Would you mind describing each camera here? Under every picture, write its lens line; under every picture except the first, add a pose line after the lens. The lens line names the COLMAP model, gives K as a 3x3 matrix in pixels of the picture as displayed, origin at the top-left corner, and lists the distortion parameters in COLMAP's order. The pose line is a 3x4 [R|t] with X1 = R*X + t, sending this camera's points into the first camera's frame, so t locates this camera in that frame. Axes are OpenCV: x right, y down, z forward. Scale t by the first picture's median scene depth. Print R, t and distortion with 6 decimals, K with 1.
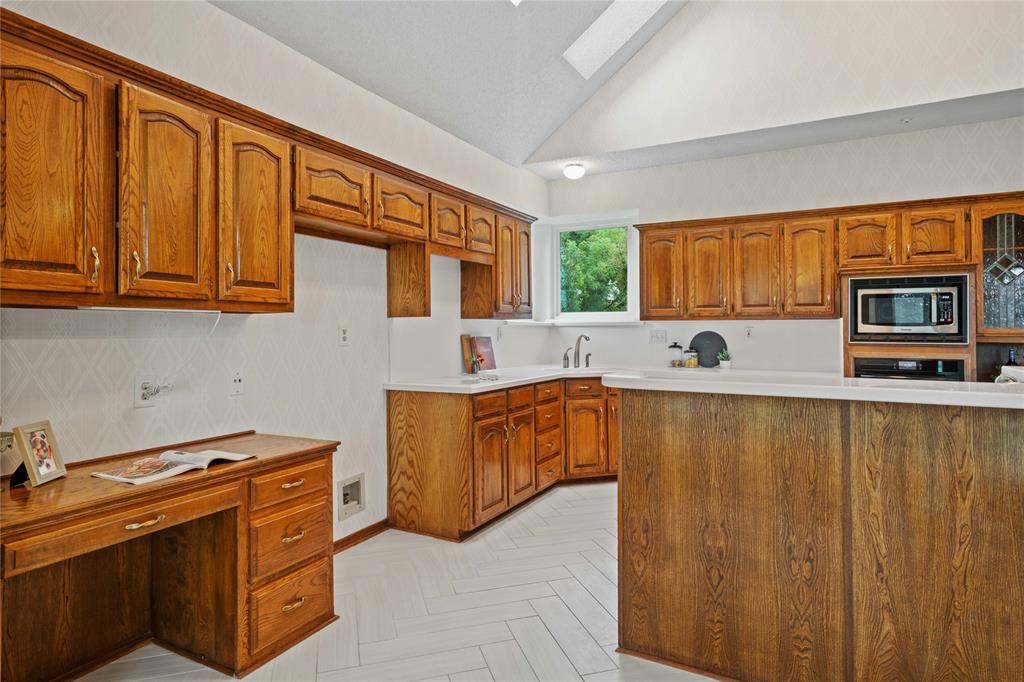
lens RADIAL K [[564.2, 0, 521.8], [0, 564.2, 322.2], [0, 0, 1]] dist [0.023205, -0.000428]
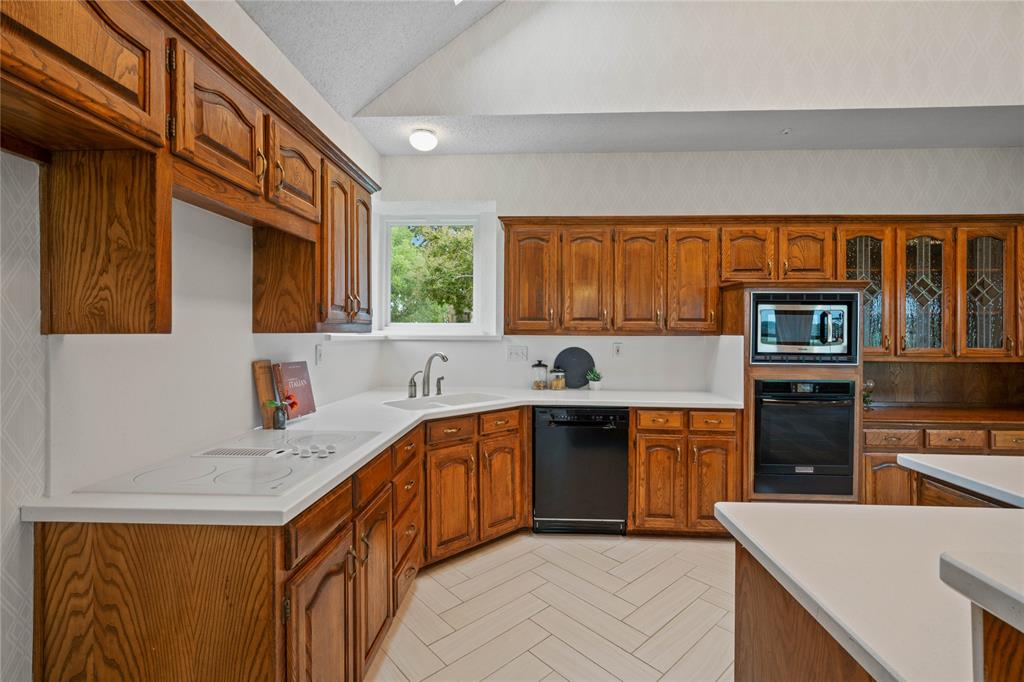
lens RADIAL K [[441.9, 0, 509.9], [0, 441.9, 331.5], [0, 0, 1]] dist [-0.005129, 0.001867]
pose [[0.911005, 0.008256, 0.412312, -0.054940], [-0.011105, 0.999928, 0.004513, -0.012654], [-0.412245, -0.008690, 0.911031, 0.485921]]
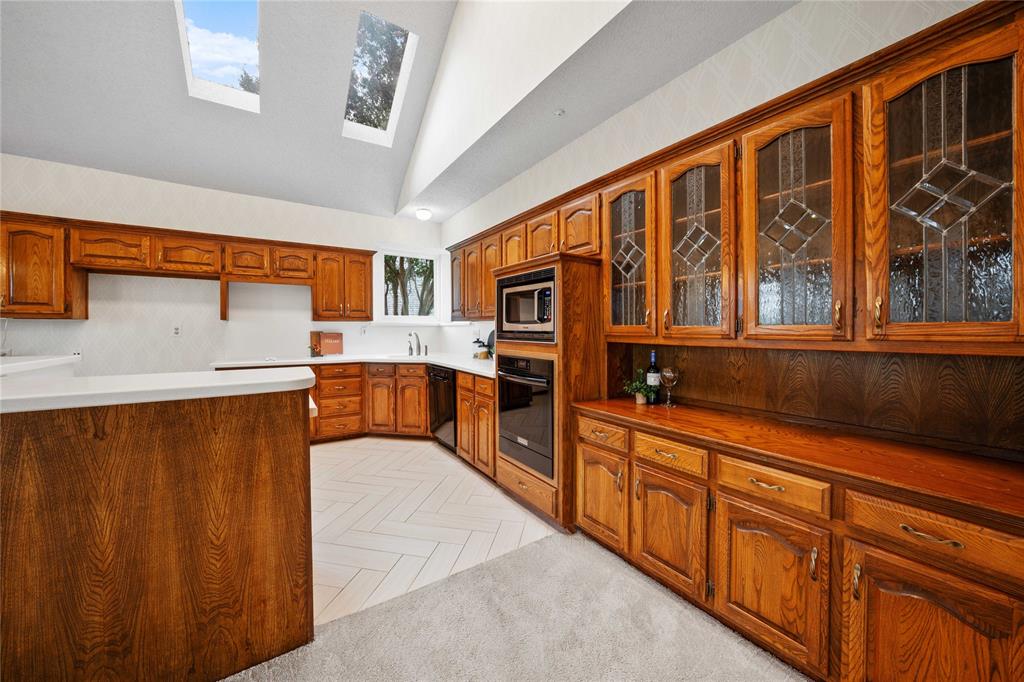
lens RADIAL K [[356.8, 0, 513.2], [0, 356.8, 330.8], [0, 0, 1]] dist [-0.018441, 0.002965]
pose [[0.878877, 0.003080, -0.477039, 0.854258], [0.004809, 0.999871, 0.015316, 0.008194], [0.477025, -0.015755, 0.878749, 0.403907]]
